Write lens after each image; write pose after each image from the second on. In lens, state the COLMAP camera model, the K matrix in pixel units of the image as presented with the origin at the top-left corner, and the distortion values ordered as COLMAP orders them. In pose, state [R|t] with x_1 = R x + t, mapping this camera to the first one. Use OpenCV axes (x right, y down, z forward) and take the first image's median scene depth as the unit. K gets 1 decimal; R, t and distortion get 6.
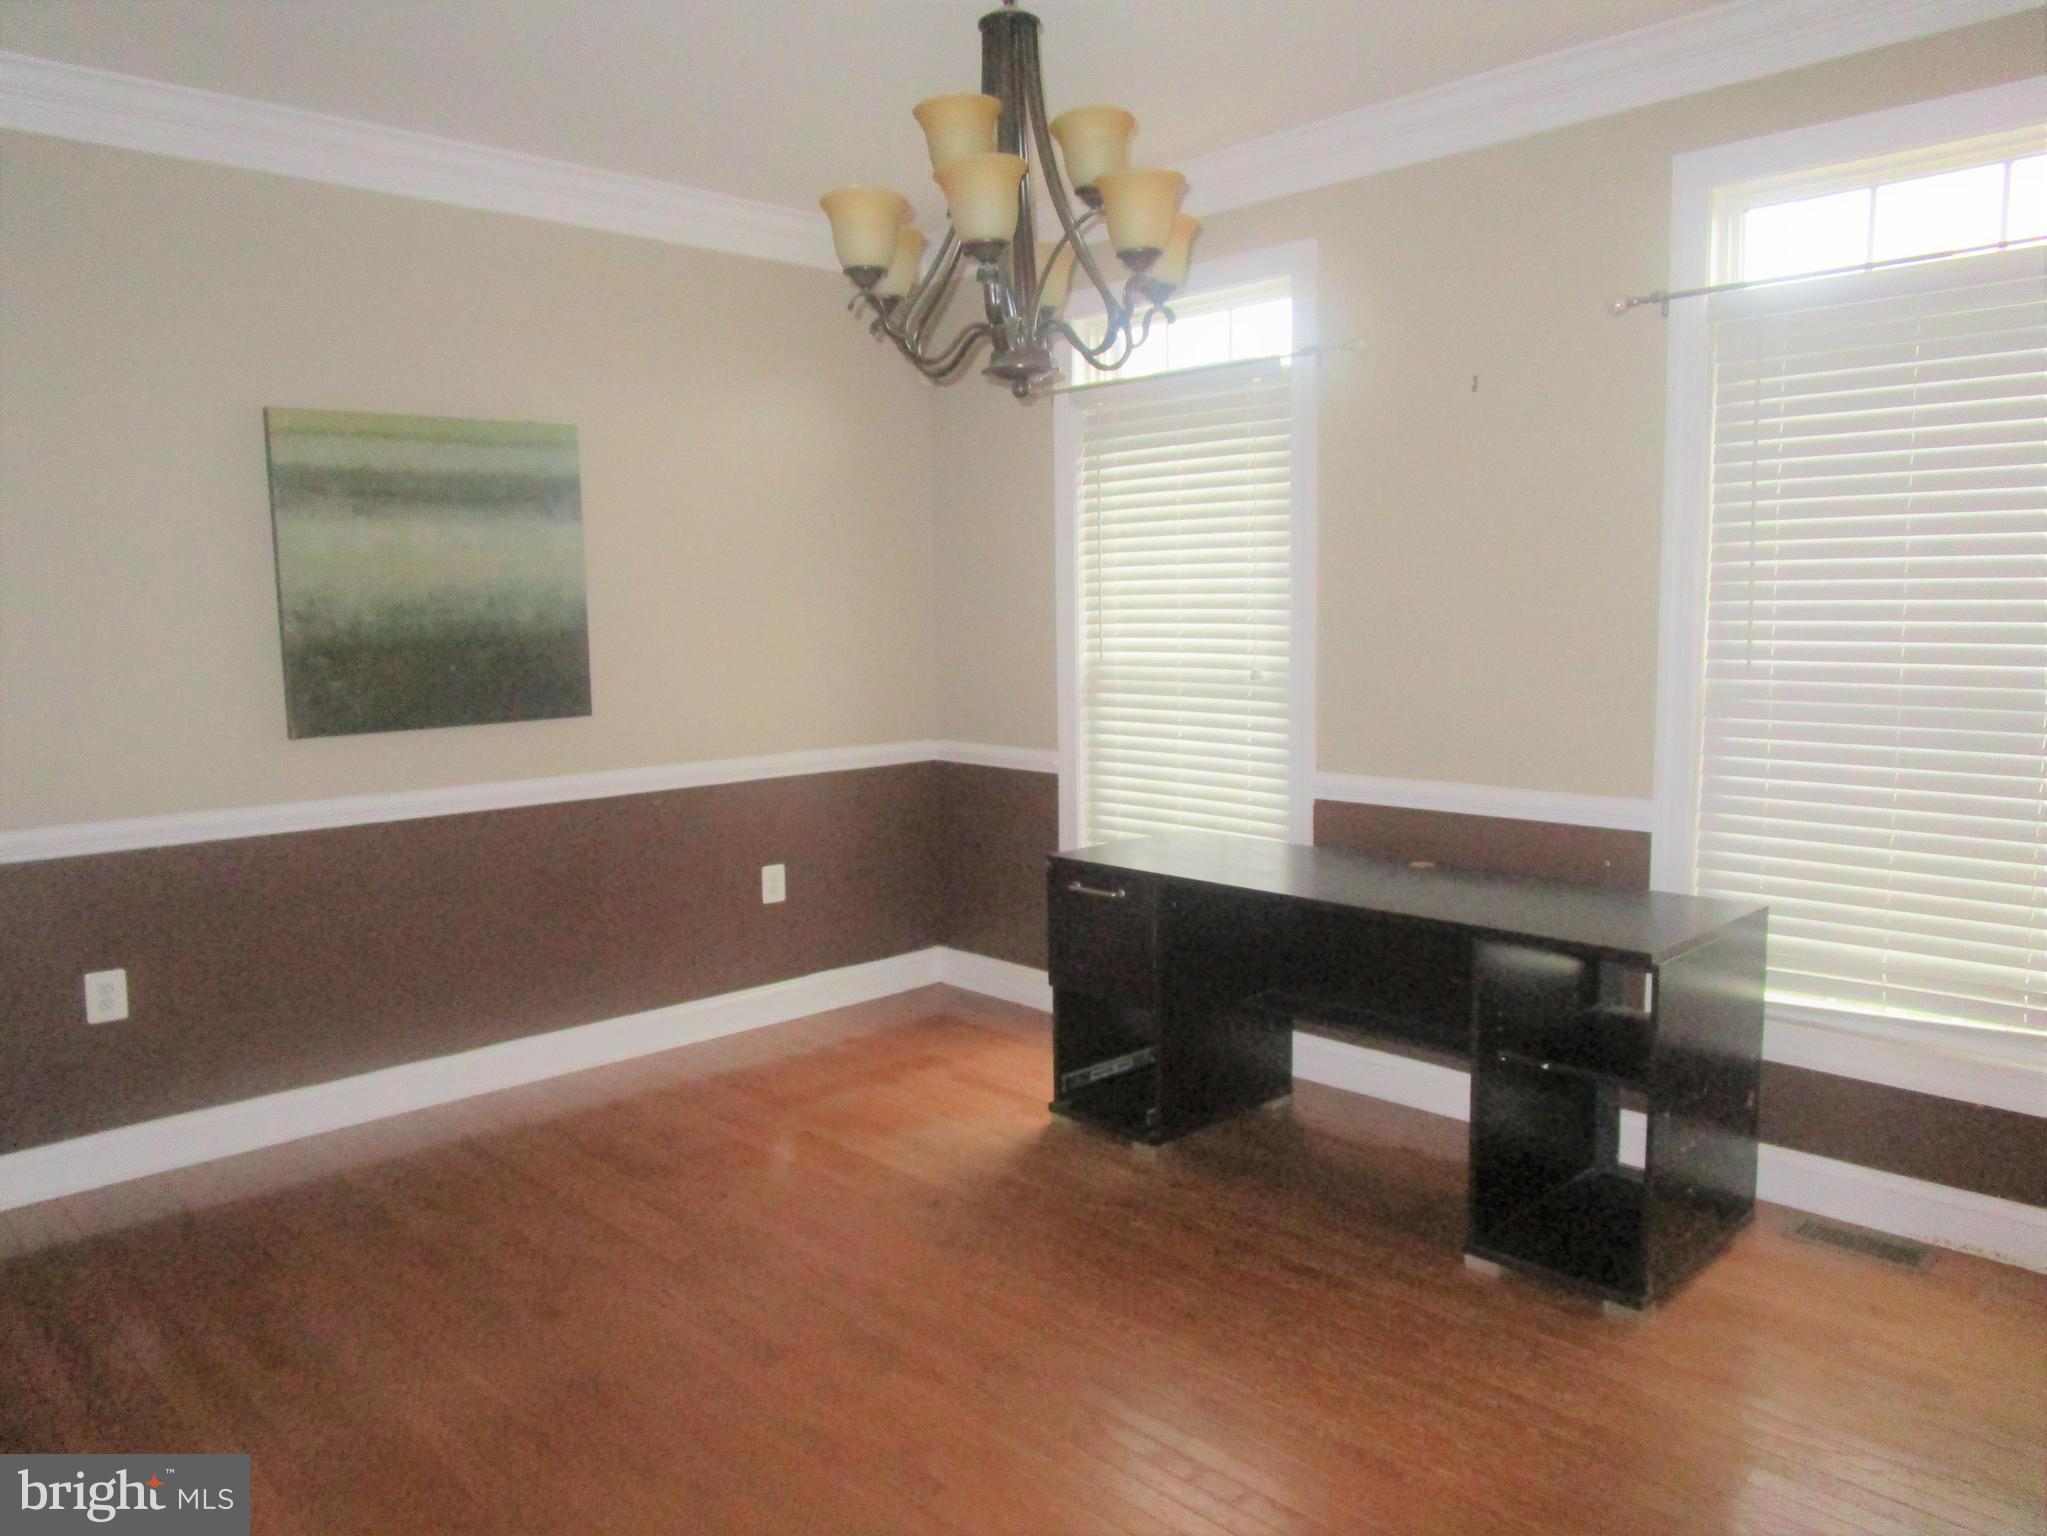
lens RADIAL K [[1477.7, 0, 1029.5], [0, 1477.7, 771.0], [0, 0, 1]] dist [-0.012846, 0.002773]
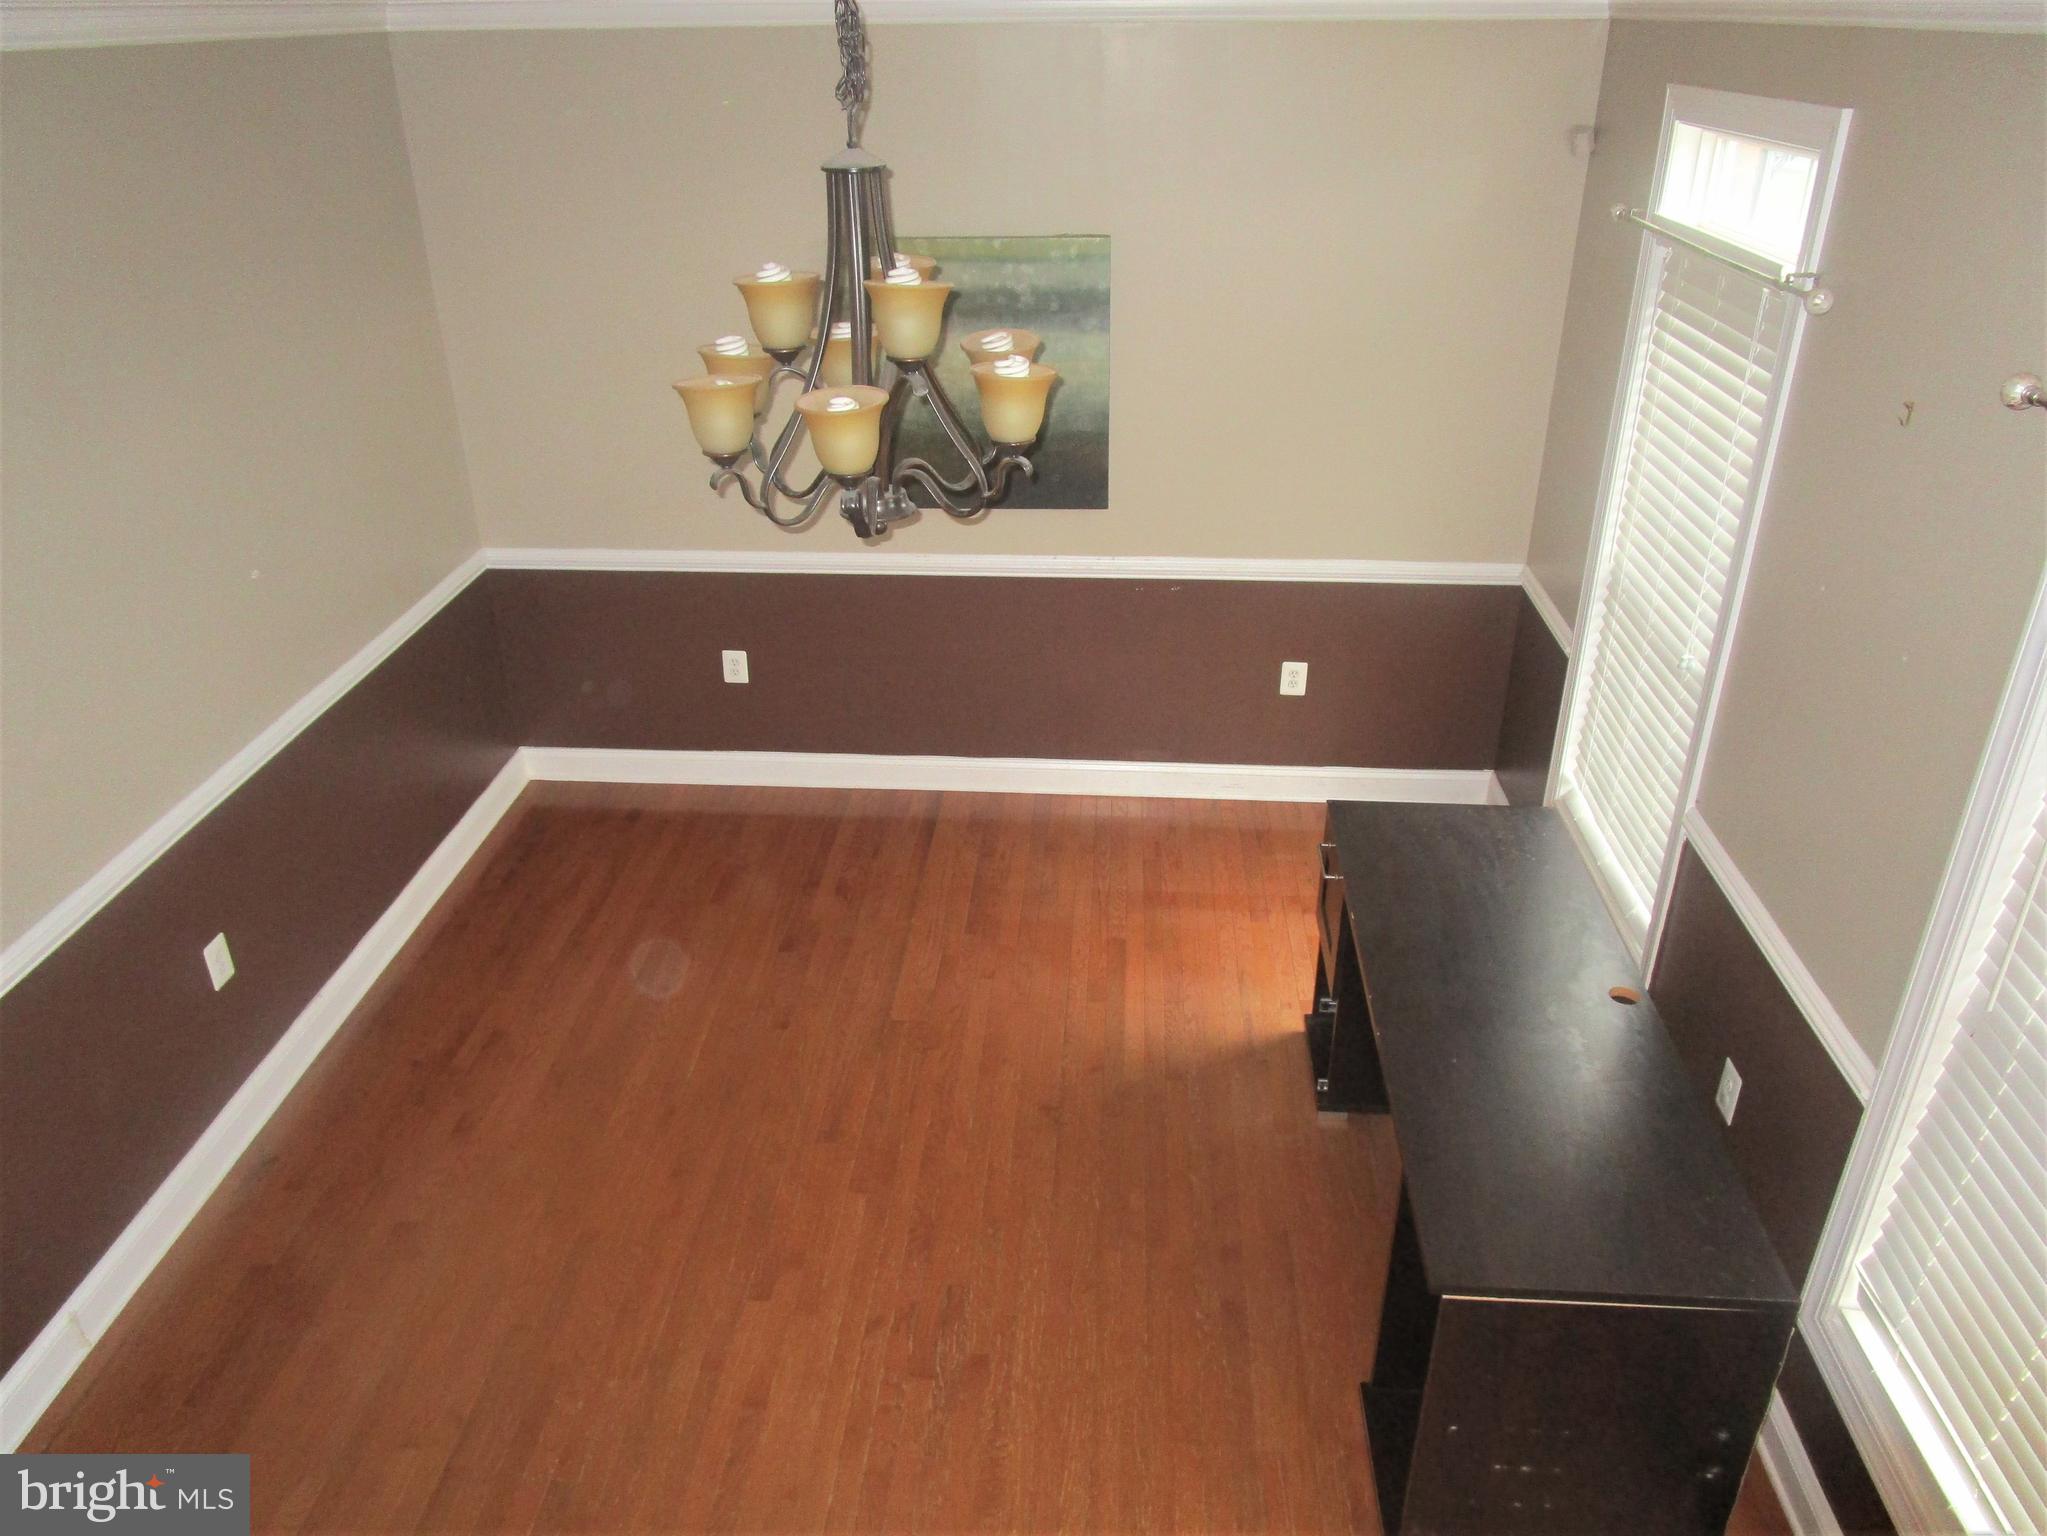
lens RADIAL K [[1494.7, 0, 1018.3], [0, 1494.7, 776.7], [0, 0, 1]] dist [0.005427, 0.001557]
pose [[0.667898, 0.355149, -0.654050, 0.510994], [-0.086733, 0.909955, 0.405536, -0.337654], [0.739182, -0.214129, 0.638560, 0.222739]]
